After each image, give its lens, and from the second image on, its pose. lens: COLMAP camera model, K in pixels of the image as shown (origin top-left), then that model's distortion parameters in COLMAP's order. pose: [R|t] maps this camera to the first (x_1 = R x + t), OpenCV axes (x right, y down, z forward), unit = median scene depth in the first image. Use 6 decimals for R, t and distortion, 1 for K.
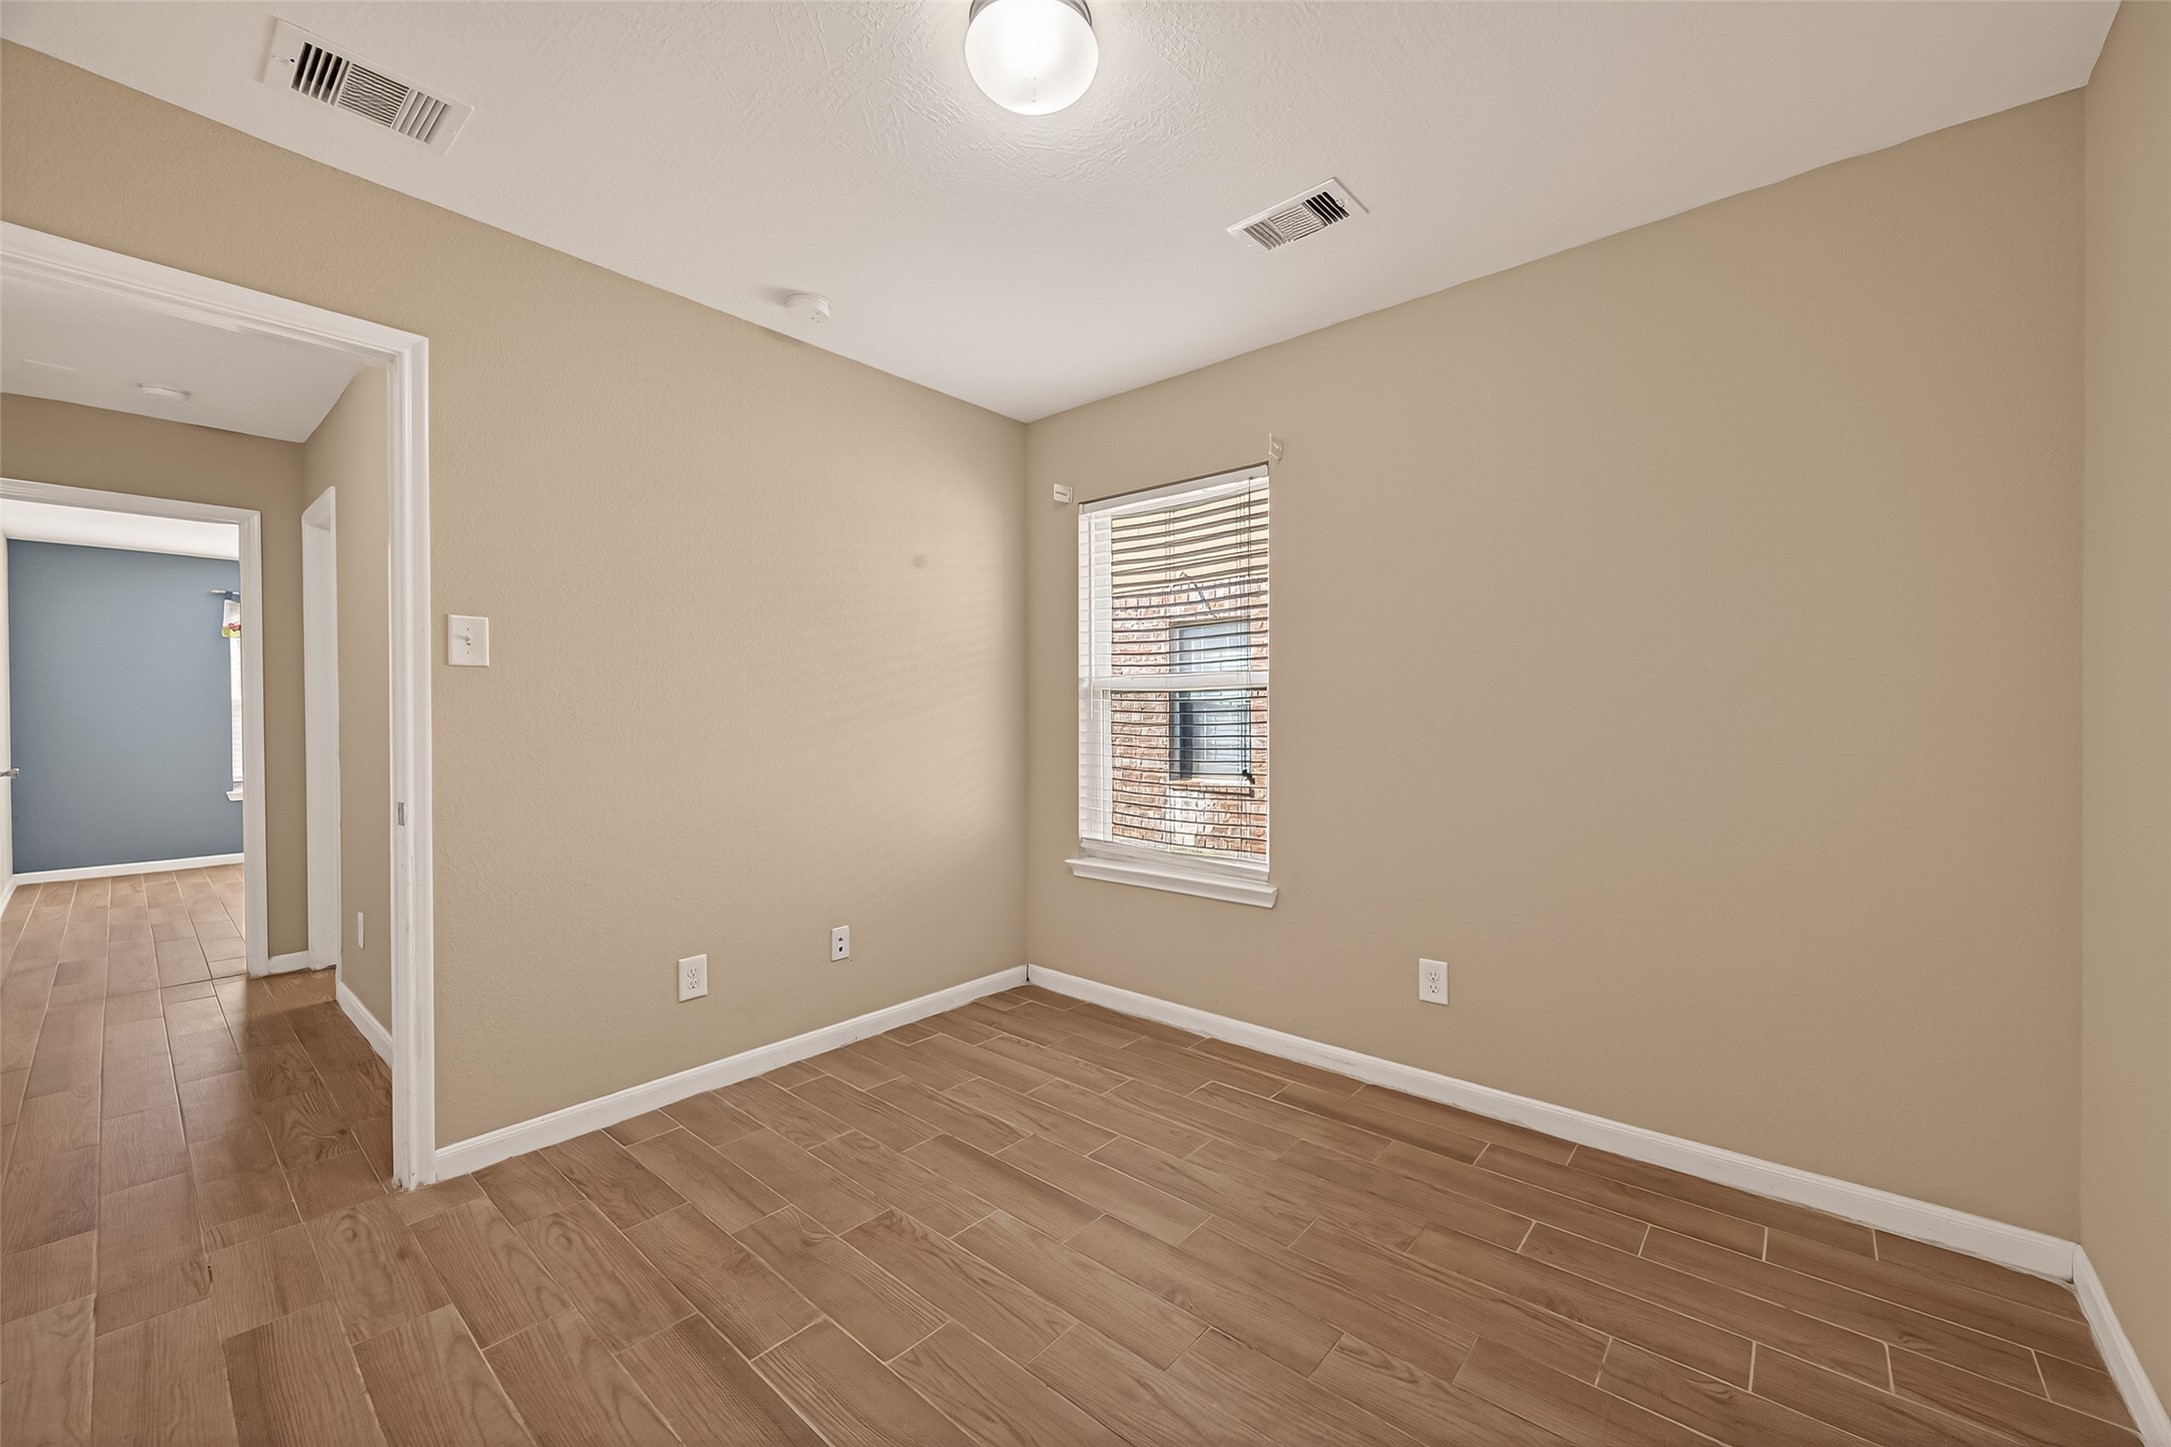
lens RADIAL K [[852.3, 0, 1089.5], [0, 852.3, 722.0], [0, 0, 1]] dist [0.006477, -0.000593]
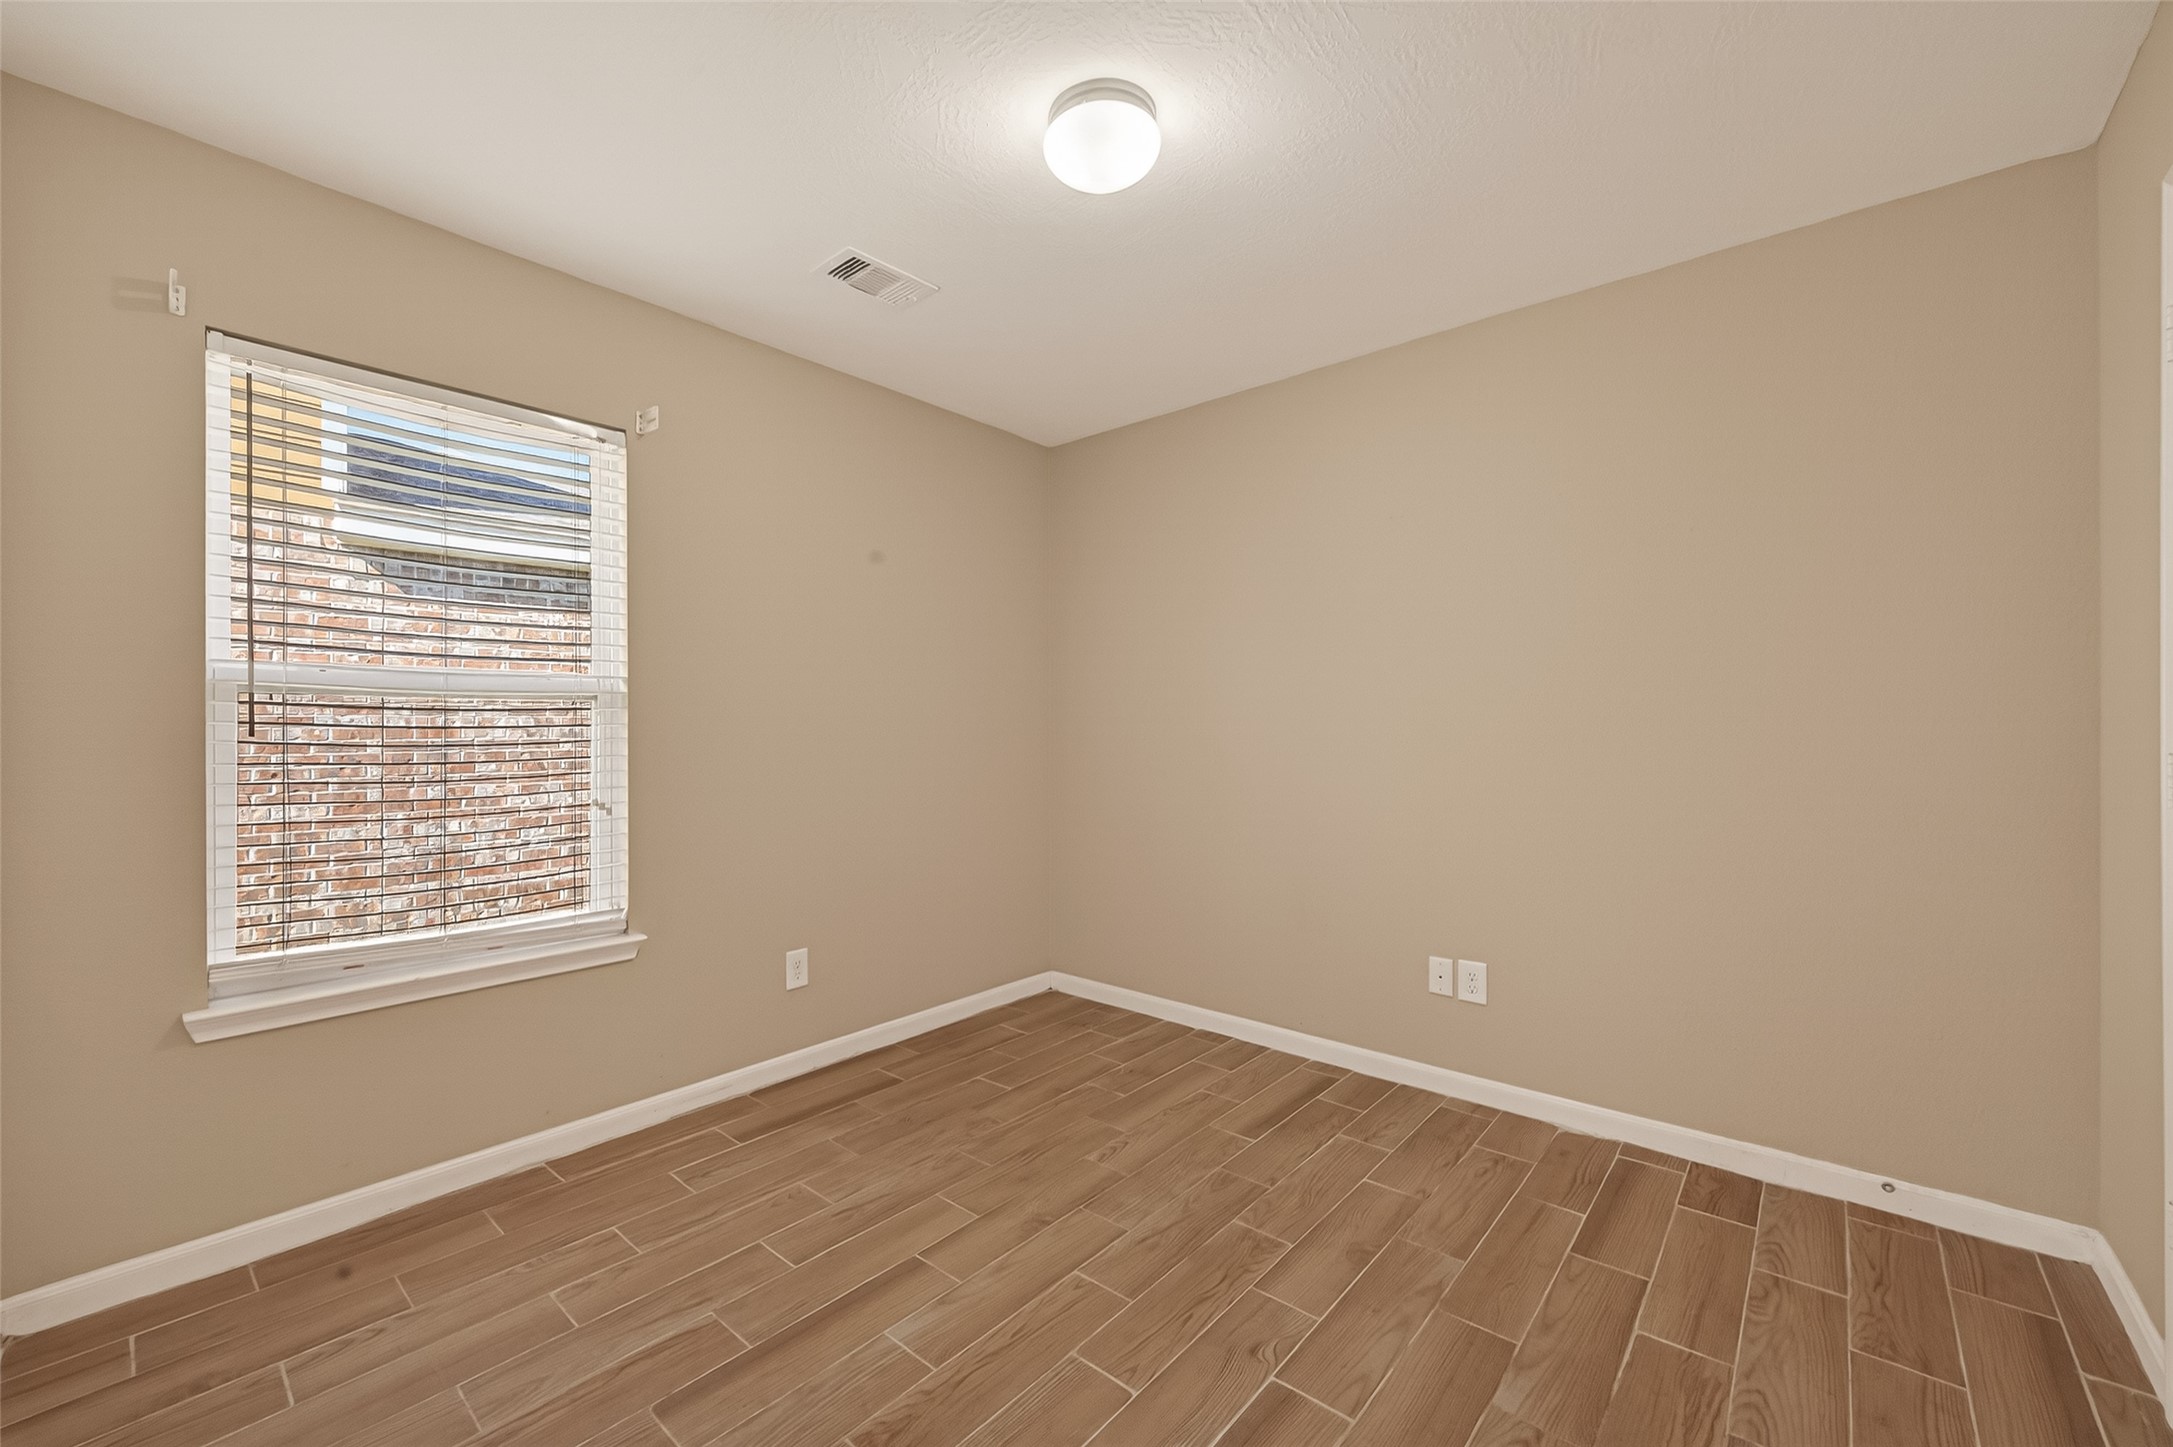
lens RADIAL K [[853.1, 0, 1085.1], [0, 853.1, 723.6], [0, 0, 1]] dist [0.006477, -0.000593]
pose [[0.006519, 0.009035, 0.999938, -0.863299], [0.010943, 0.999899, -0.009106, -0.003001], [-0.999919, 0.011002, 0.006419, 0.738589]]
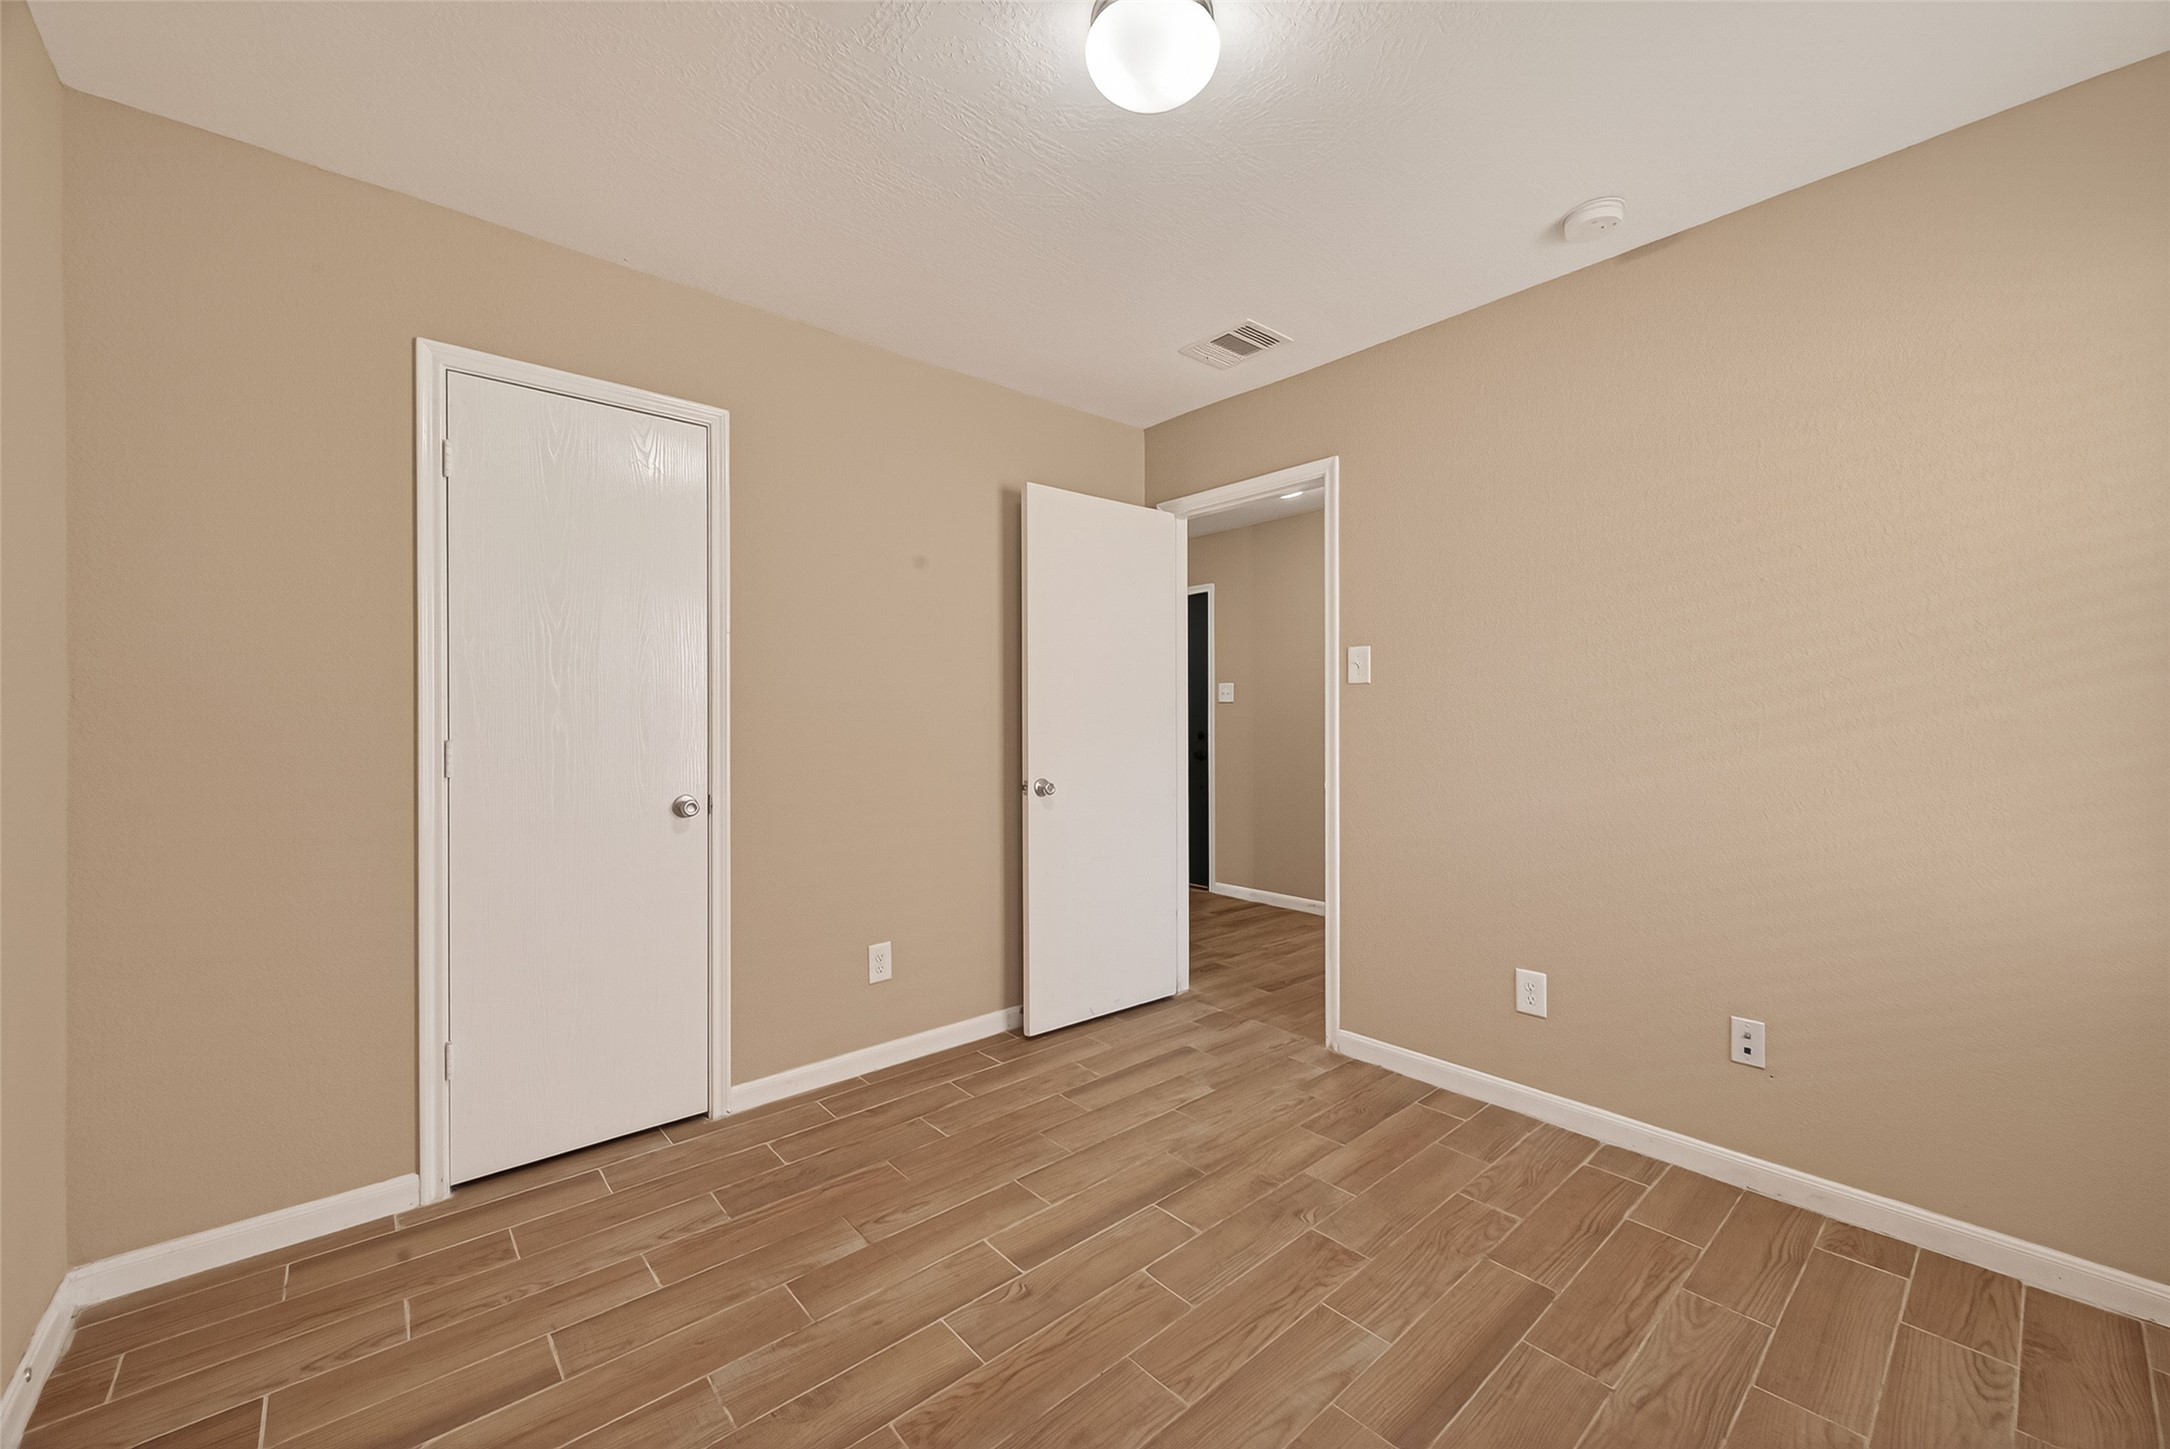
lens RADIAL K [[851.9, 0, 1105.2], [0, 851.9, 731.3], [0, 0, 1]] dist [0.006477, -0.000593]
pose [[-0.138390, 0.007027, -0.990353, 0.654866], [-0.006572, 0.999946, 0.008014, 0.001188], [0.990356, 0.007618, -0.138337, 0.782917]]
